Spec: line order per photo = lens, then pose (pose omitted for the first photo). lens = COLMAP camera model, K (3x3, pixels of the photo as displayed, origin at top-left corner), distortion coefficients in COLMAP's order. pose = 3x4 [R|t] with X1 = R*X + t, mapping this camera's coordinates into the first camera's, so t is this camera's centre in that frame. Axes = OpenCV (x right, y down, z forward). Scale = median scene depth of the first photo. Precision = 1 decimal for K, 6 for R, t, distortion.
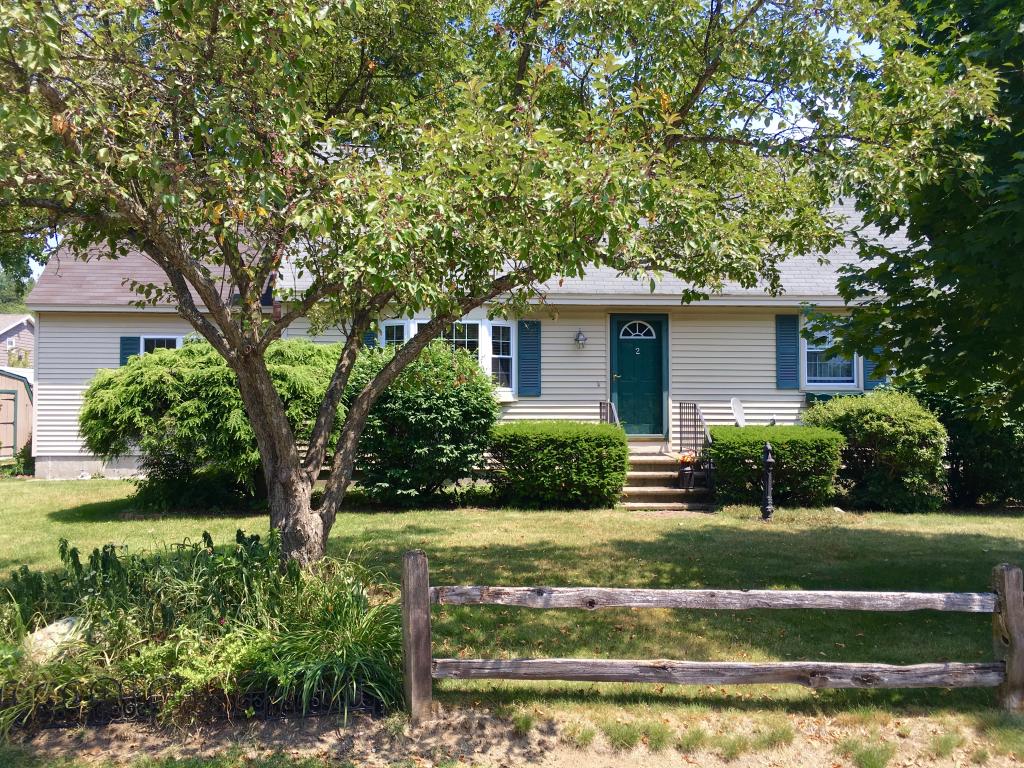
lens RADIAL K [[871.6, 0, 512.0], [0, 871.6, 384.0], [0, 0, 1]] dist [0.048360, -0.067543]
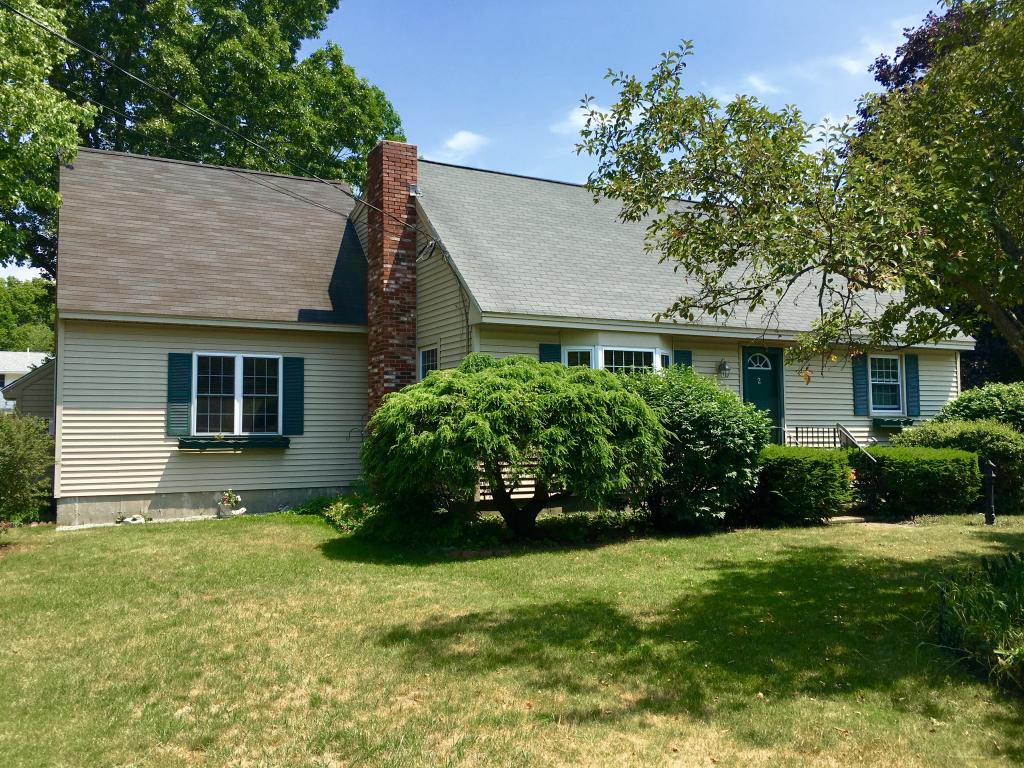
lens RADIAL K [[871.6, 0, 512.0], [0, 871.6, 384.0], [0, 0, 1]] dist [0.048360, -0.067543]
pose [[0.917289, 0.014576, 0.397954, -0.586053], [-0.003434, 0.999582, -0.028697, -0.000791], [-0.398206, 0.024957, 0.916956, 0.109790]]
